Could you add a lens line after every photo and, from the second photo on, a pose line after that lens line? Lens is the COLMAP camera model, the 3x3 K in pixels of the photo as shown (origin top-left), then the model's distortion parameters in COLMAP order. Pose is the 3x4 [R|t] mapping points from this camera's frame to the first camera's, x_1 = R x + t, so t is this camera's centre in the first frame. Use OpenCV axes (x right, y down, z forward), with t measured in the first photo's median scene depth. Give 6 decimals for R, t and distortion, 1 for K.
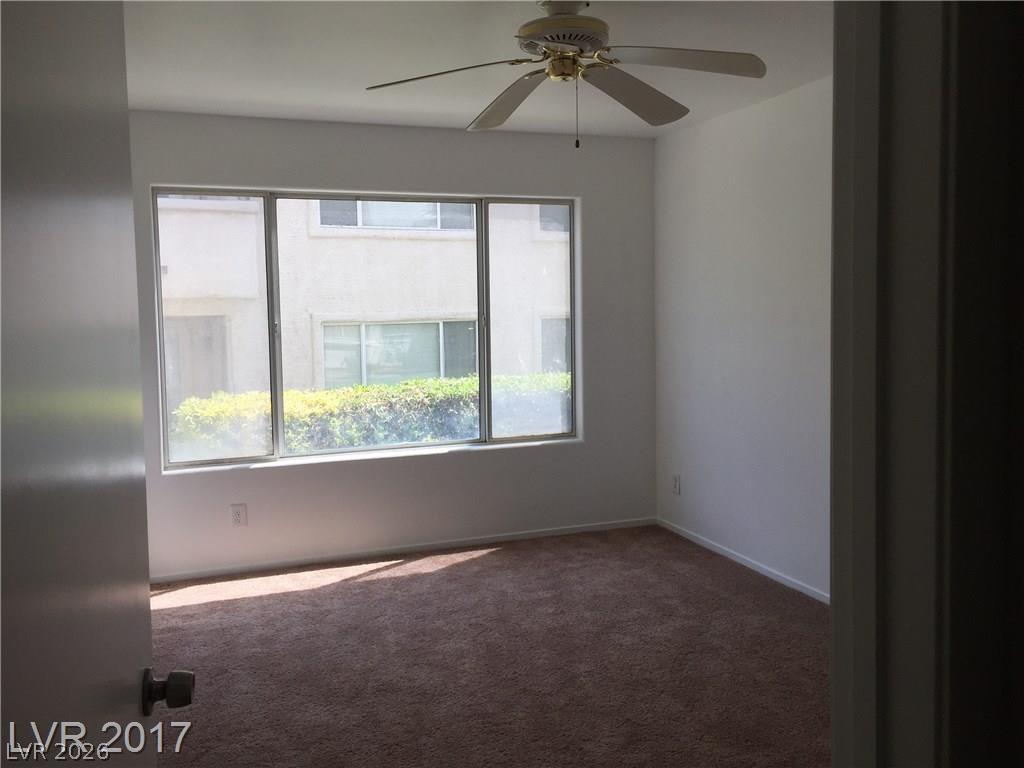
lens RADIAL K [[886.2, 0, 510.1], [0, 886.2, 368.2], [0, 0, 1]] dist [0.096412, -0.128982]
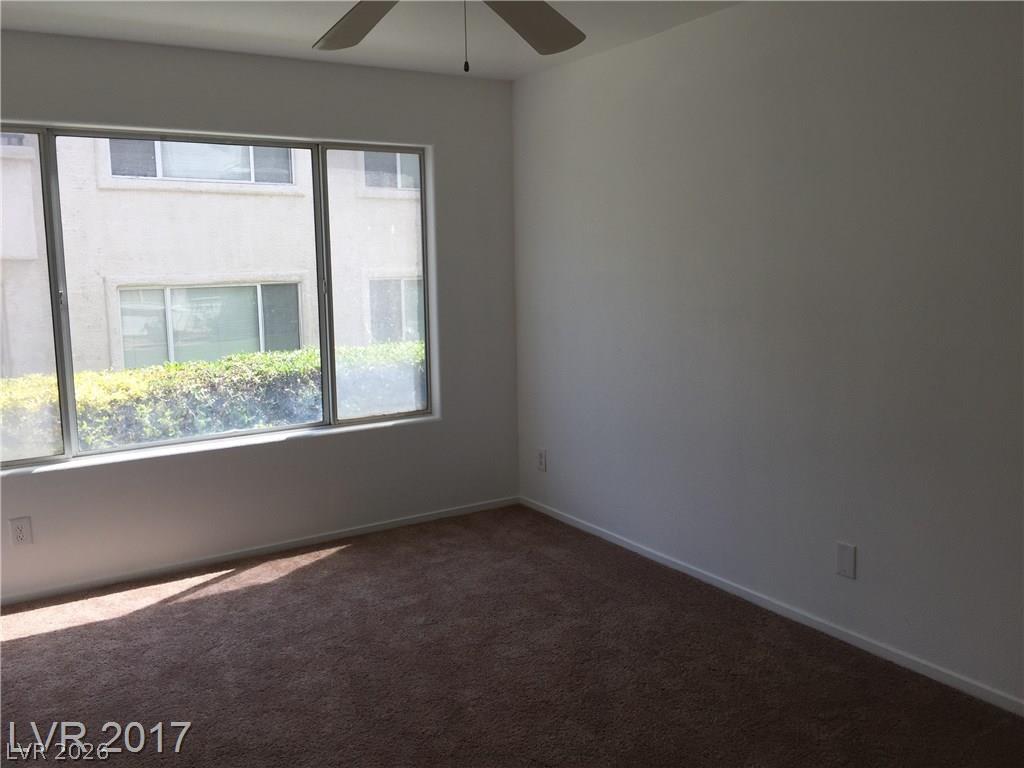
lens RADIAL K [[886.2, 0, 510.1], [0, 886.2, 368.2], [0, 0, 1]] dist [0.096412, -0.128982]
pose [[0.979368, -0.030446, 0.199781, -0.027931], [0.021645, 0.998703, 0.046089, -0.008922], [-0.200925, -0.040814, 0.978756, 0.115207]]
